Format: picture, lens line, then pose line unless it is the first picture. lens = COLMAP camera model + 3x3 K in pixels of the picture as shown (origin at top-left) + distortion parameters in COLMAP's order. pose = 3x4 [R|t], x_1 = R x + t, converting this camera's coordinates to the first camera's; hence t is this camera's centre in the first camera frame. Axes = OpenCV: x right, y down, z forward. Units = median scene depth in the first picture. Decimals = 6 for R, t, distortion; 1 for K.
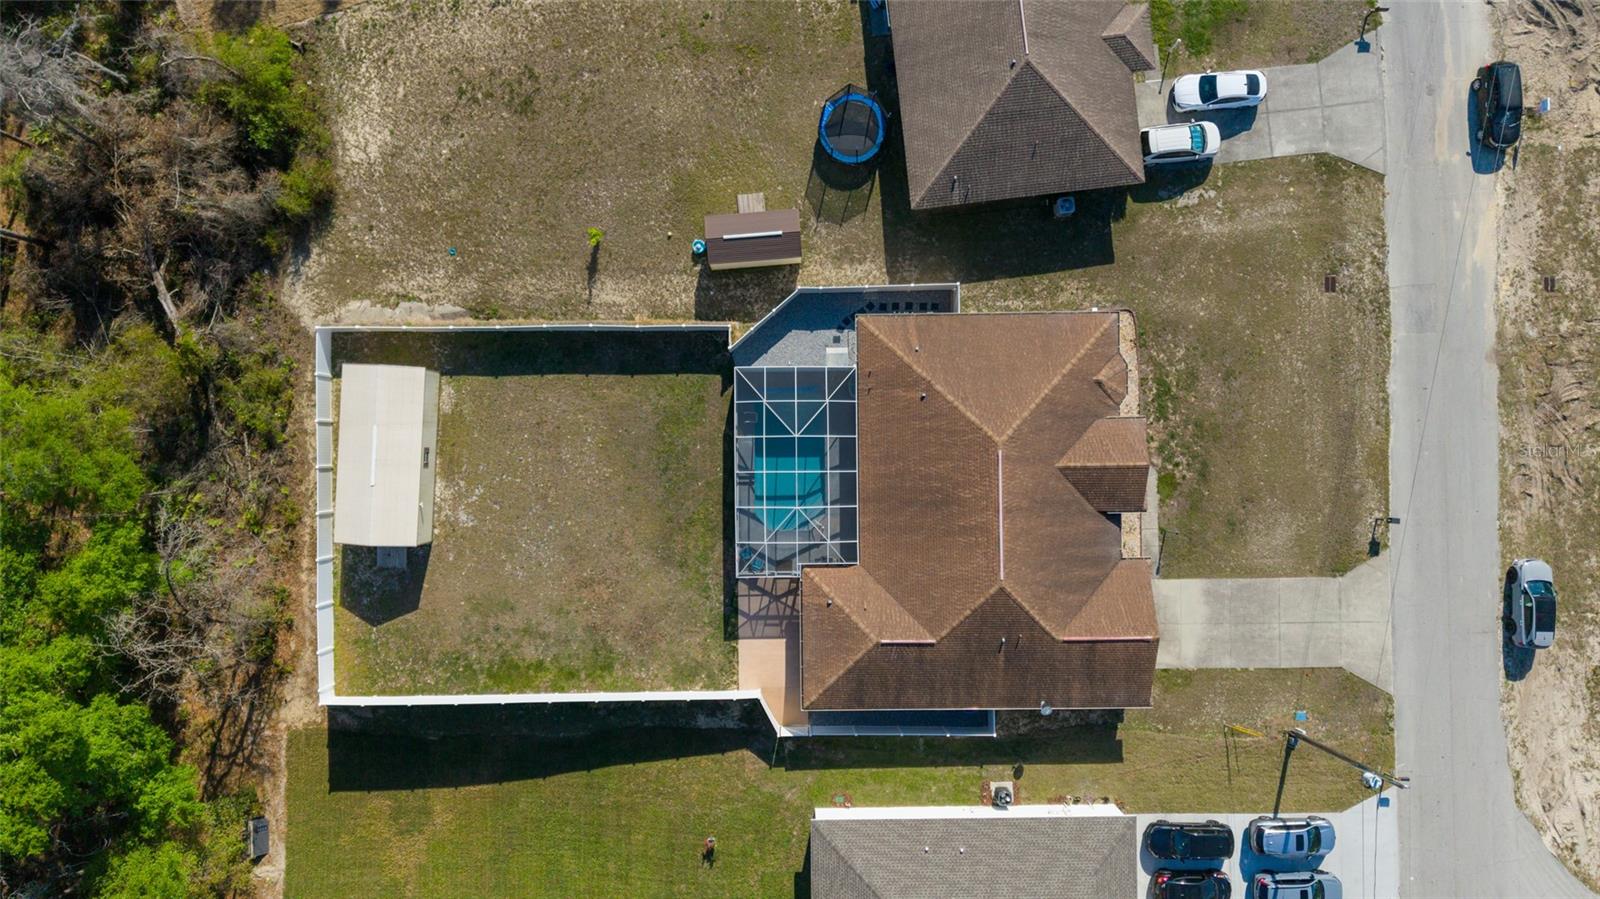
lens RADIAL K [[1115.4, 0, 797.1], [0, 1115.4, 397.6], [0, 0, 1]] dist [0.051044, -0.065638]
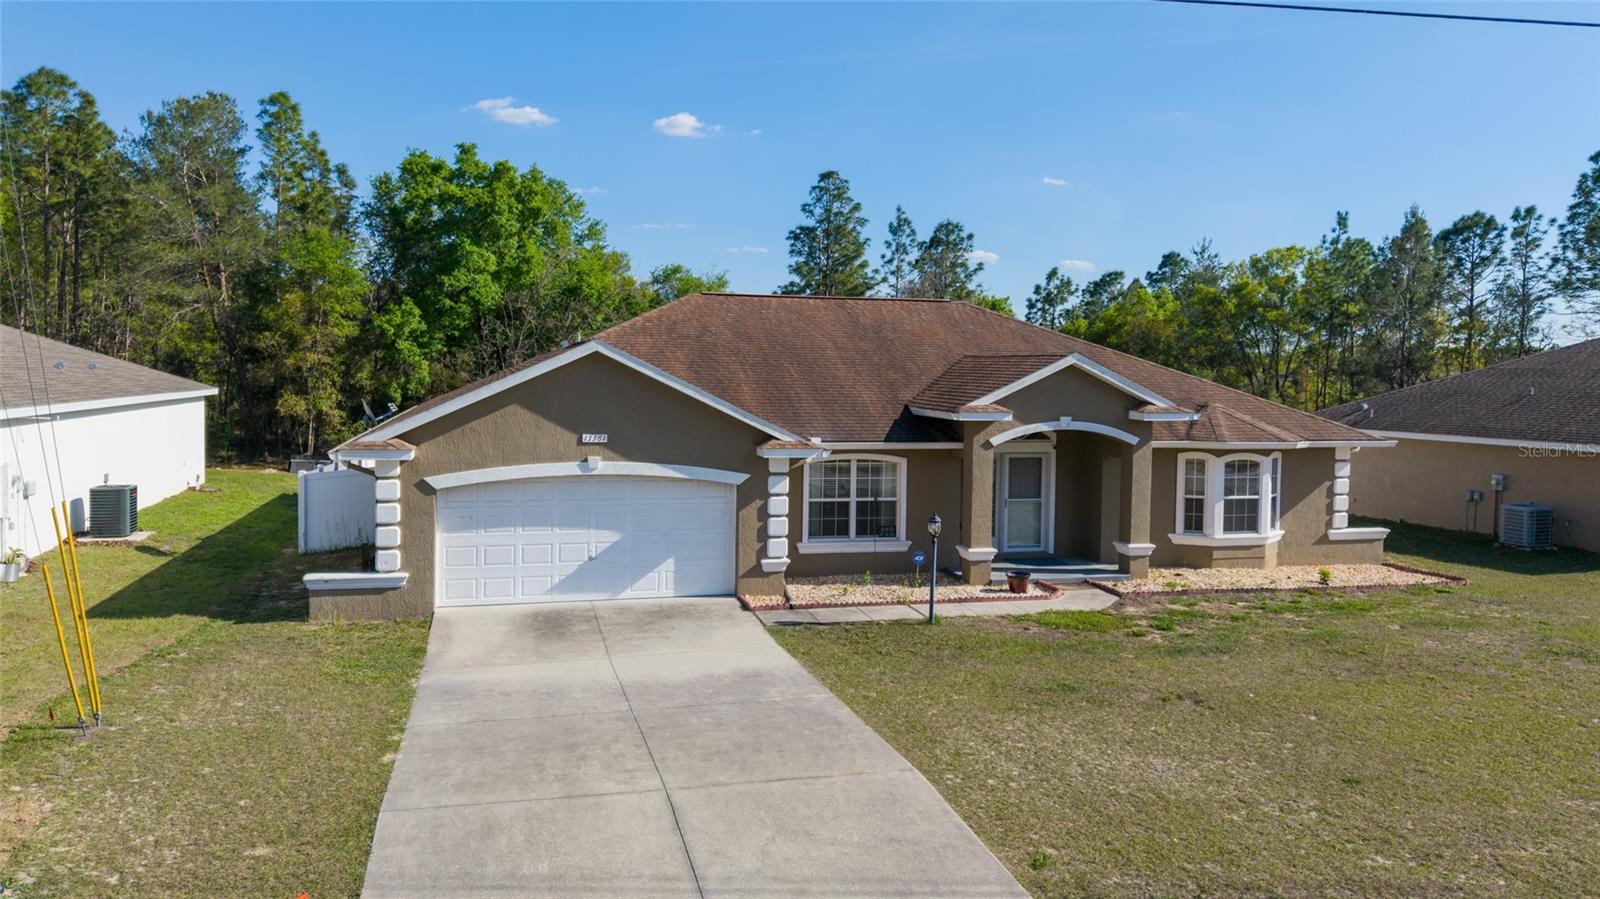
lens RADIAL K [[1115.4, 0, 797.1], [0, 1115.4, 397.6], [0, 0, 1]] dist [0.051044, -0.065638]
pose [[0.250823, 0.018575, -0.967855, 0.593306], [-0.968023, 0.000145, -0.250863, 0.223008], [-0.004520, 0.999827, 0.018017, 0.933809]]
